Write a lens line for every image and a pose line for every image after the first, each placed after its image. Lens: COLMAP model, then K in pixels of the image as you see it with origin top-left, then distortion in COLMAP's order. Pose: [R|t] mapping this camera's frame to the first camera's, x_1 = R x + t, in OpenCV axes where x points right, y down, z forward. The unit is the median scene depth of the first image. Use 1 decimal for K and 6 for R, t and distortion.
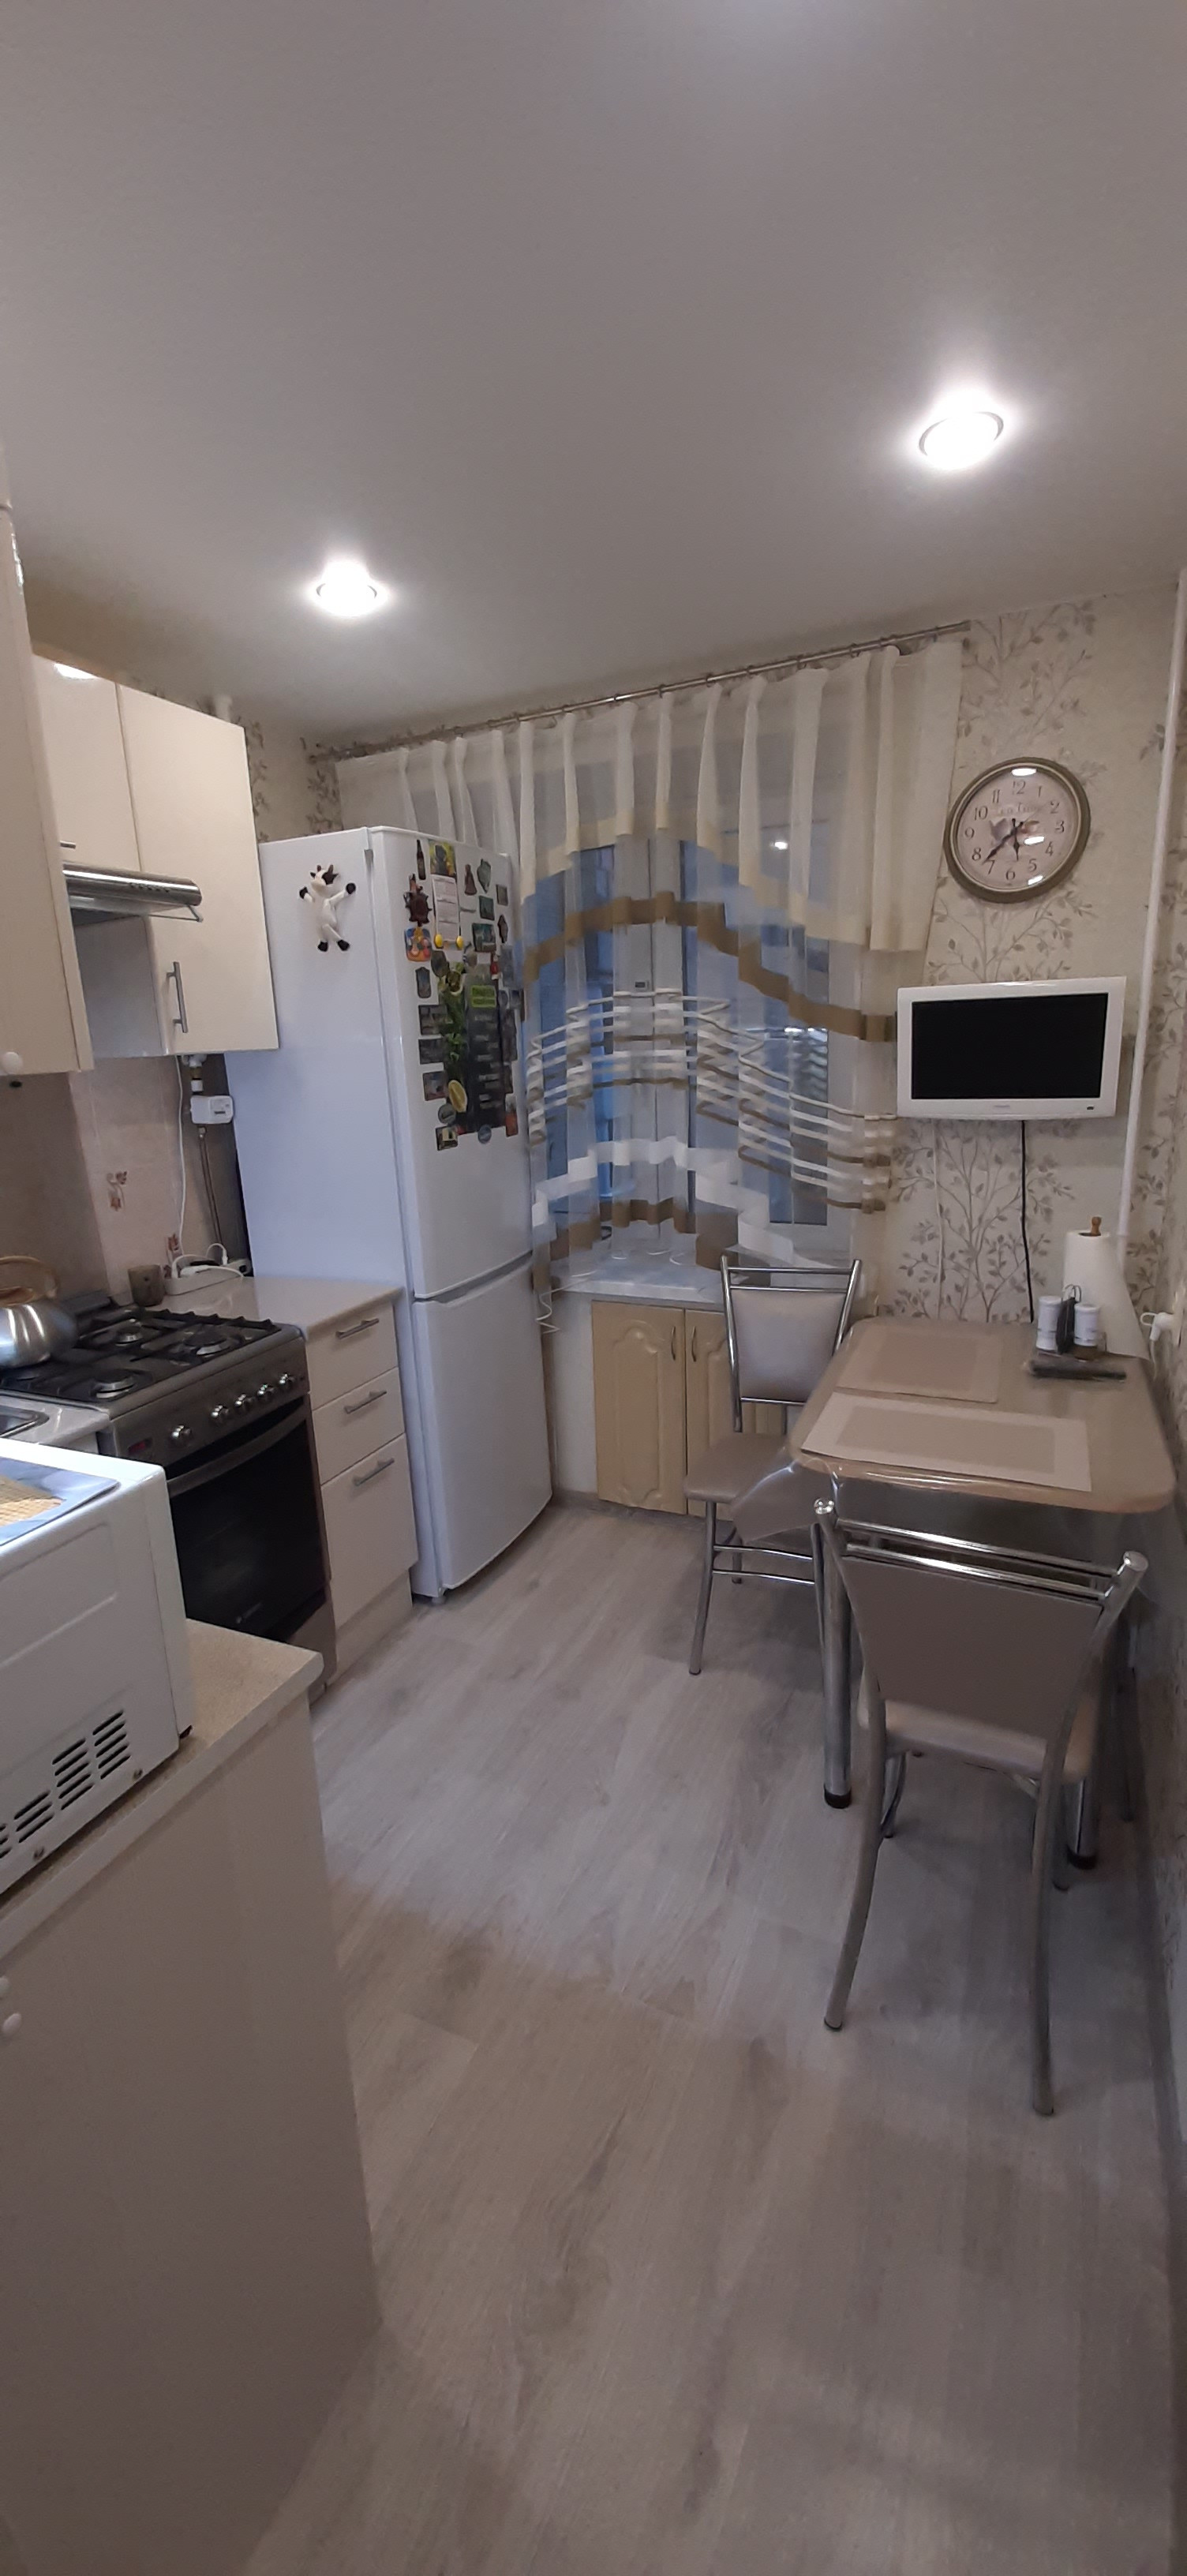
lens RADIAL K [[1013.8, 0, 592.3], [0, 1013.8, 1282.9], [0, 0, 1]] dist [0.005867, -0.008328]
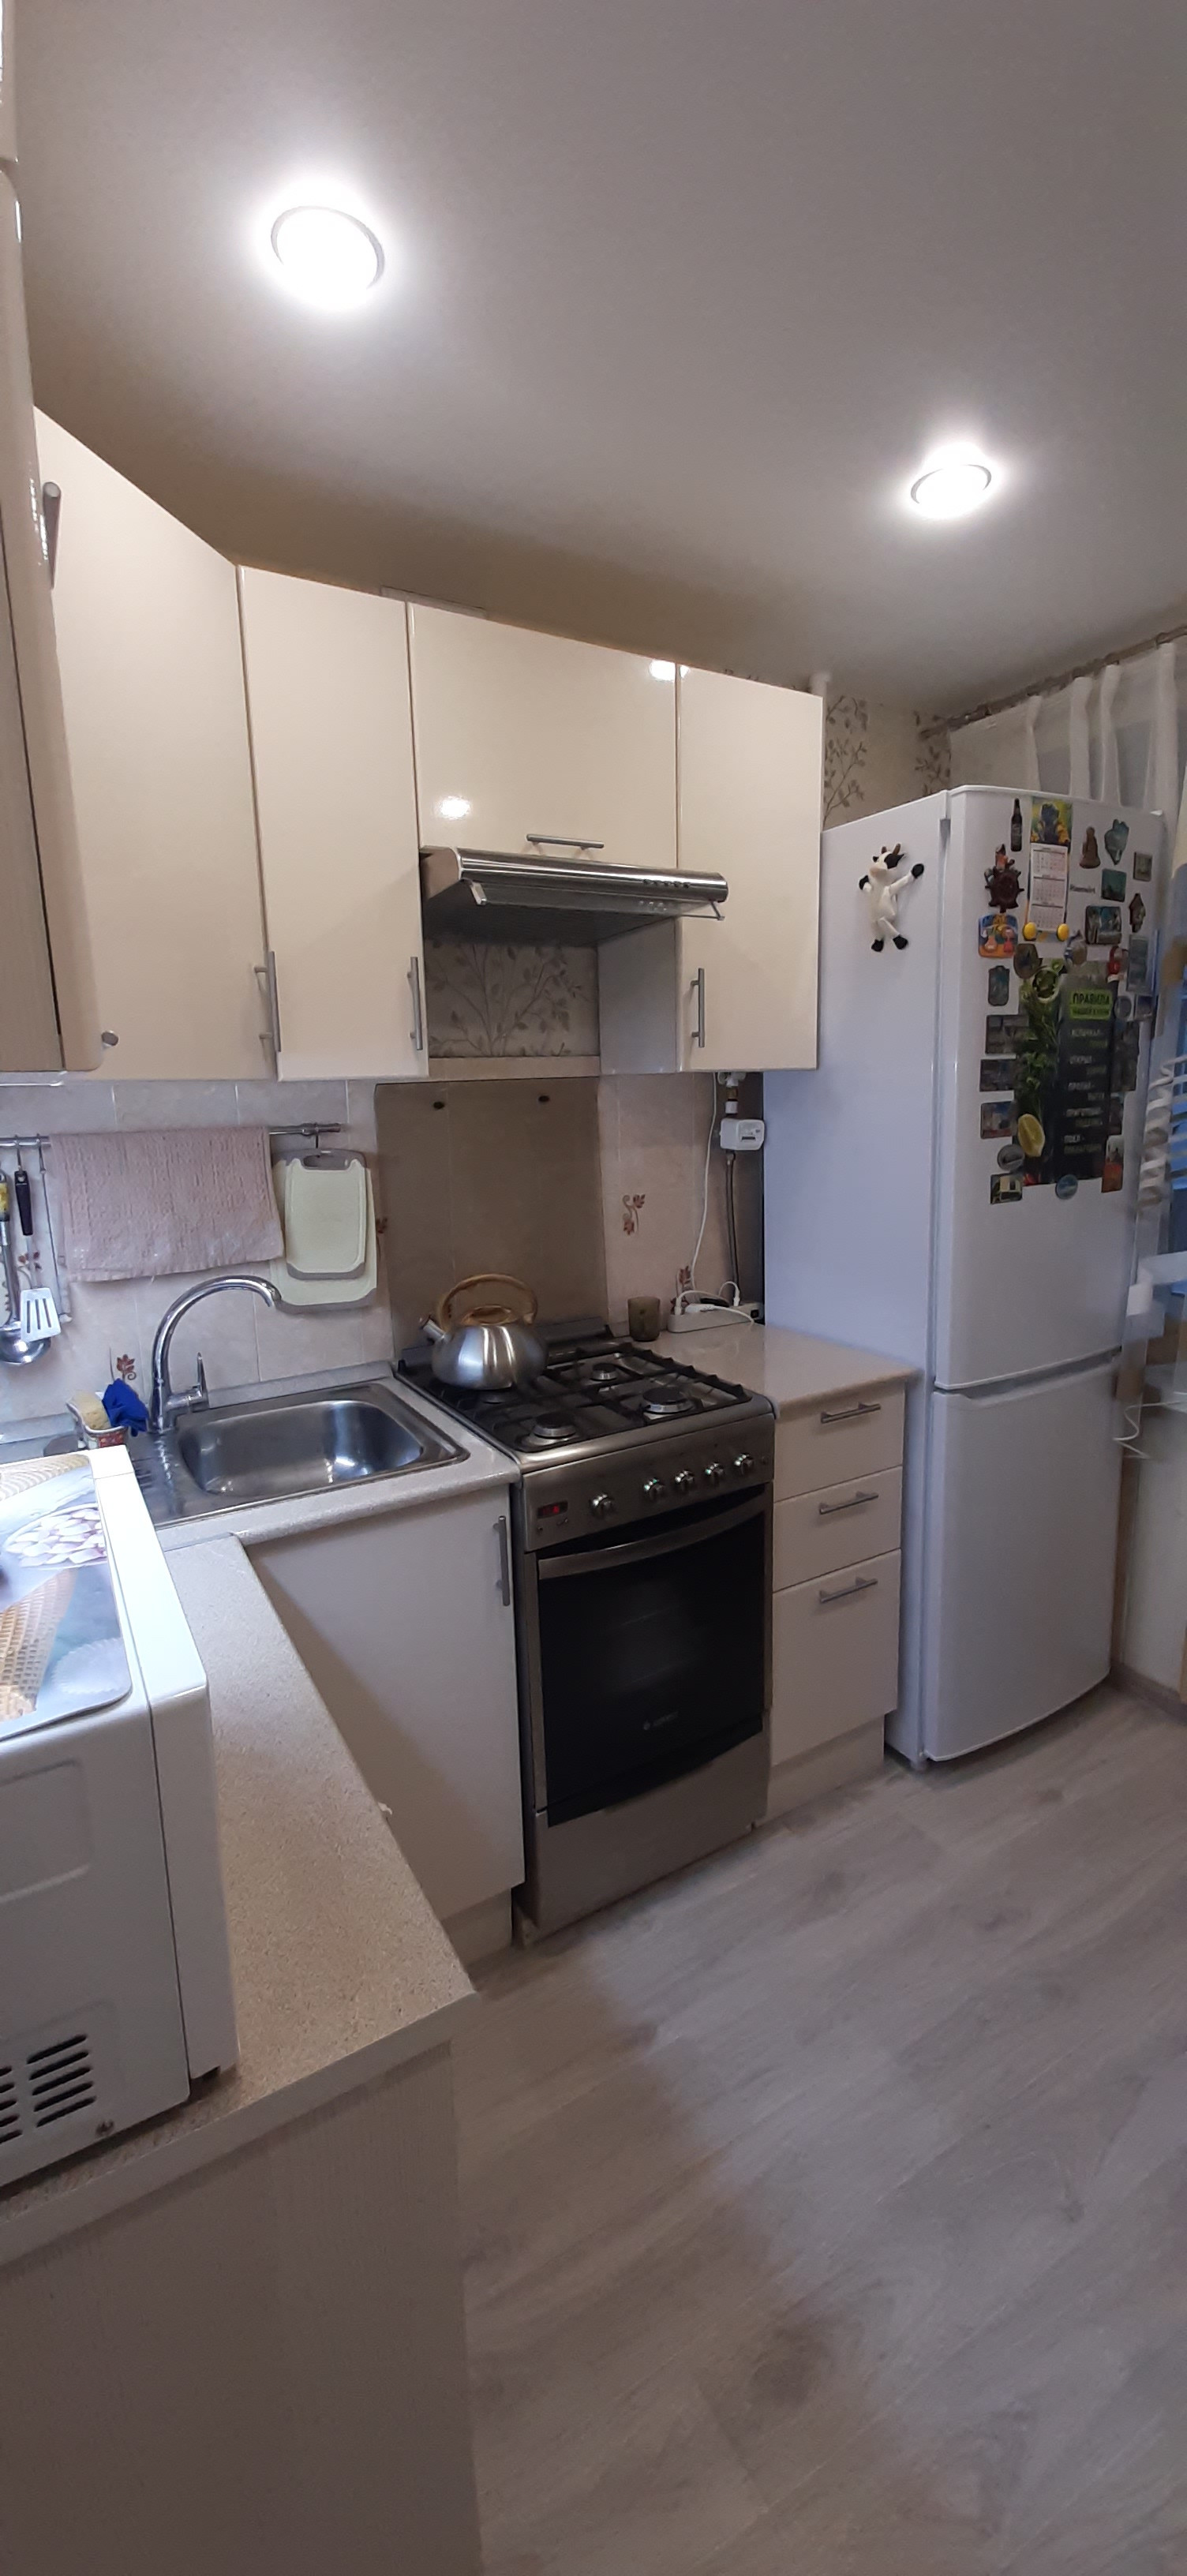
lens RADIAL K [[1013.8, 0, 597.1], [0, 1013.8, 1273.9], [0, 0, 1]] dist [0.005867, -0.008328]
pose [[0.819388, 0.130131, -0.558273, 0.039506], [-0.148839, 0.988788, 0.012029, -0.043599], [0.553579, 0.073236, 0.829570, 0.206083]]
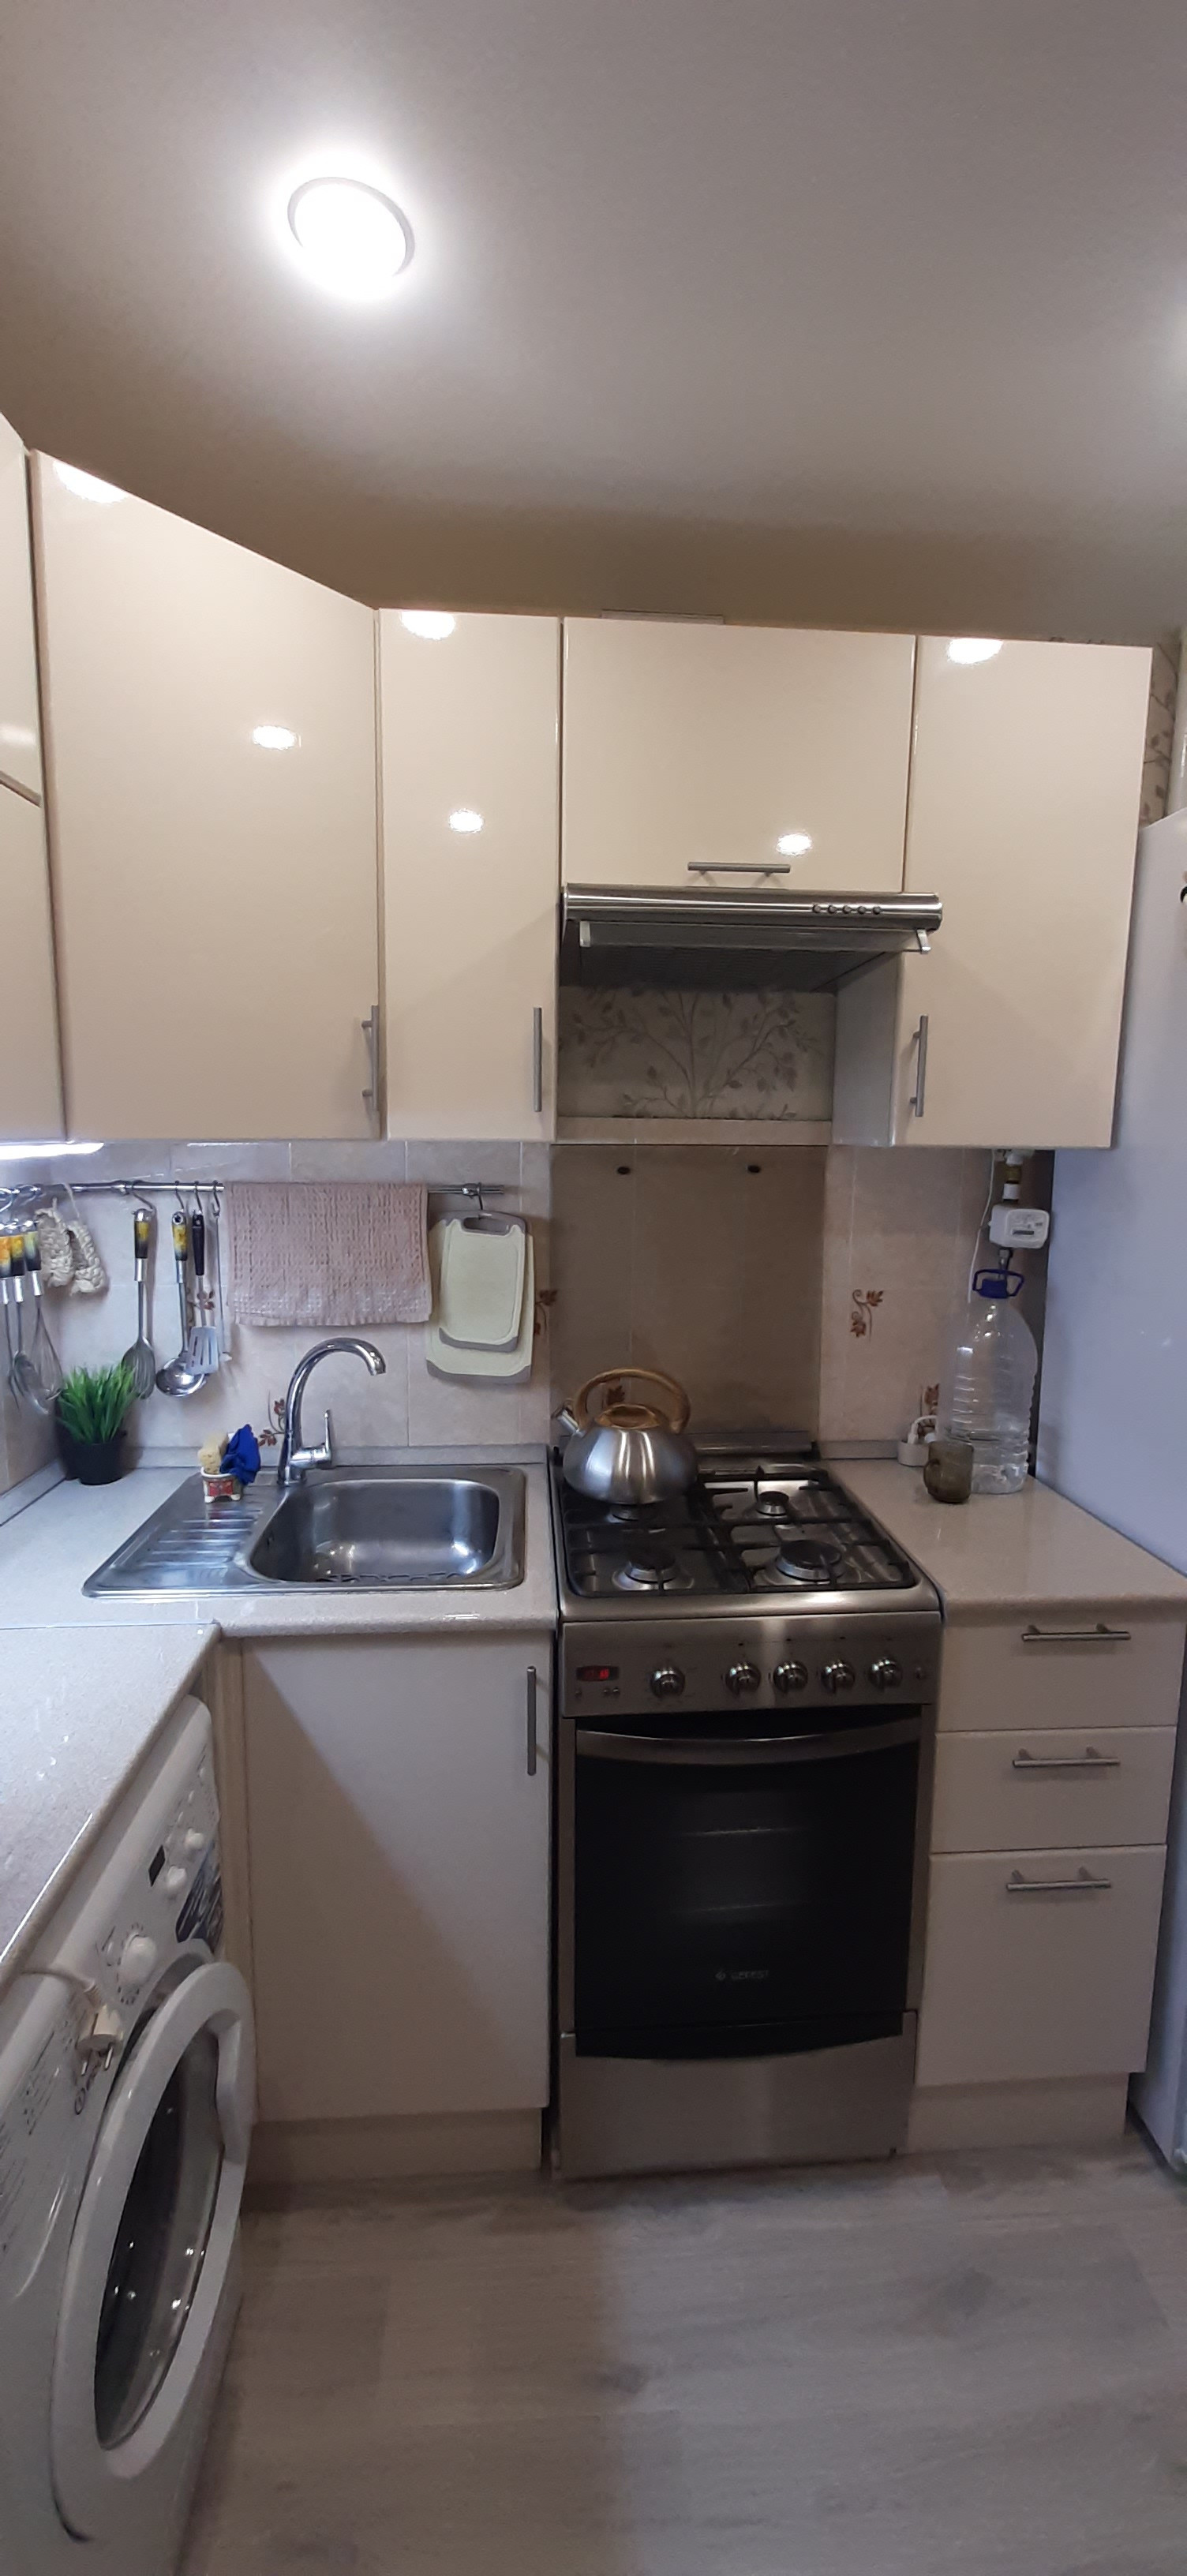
lens RADIAL K [[1013.8, 0, 590.9], [0, 1013.8, 1271.8], [0, 0, 1]] dist [0.005867, -0.008328]
pose [[0.474357, 0.171873, -0.863391, 0.094937], [-0.244287, 0.967938, 0.058470, -0.117903], [0.845759, 0.183180, 0.501135, 0.437641]]
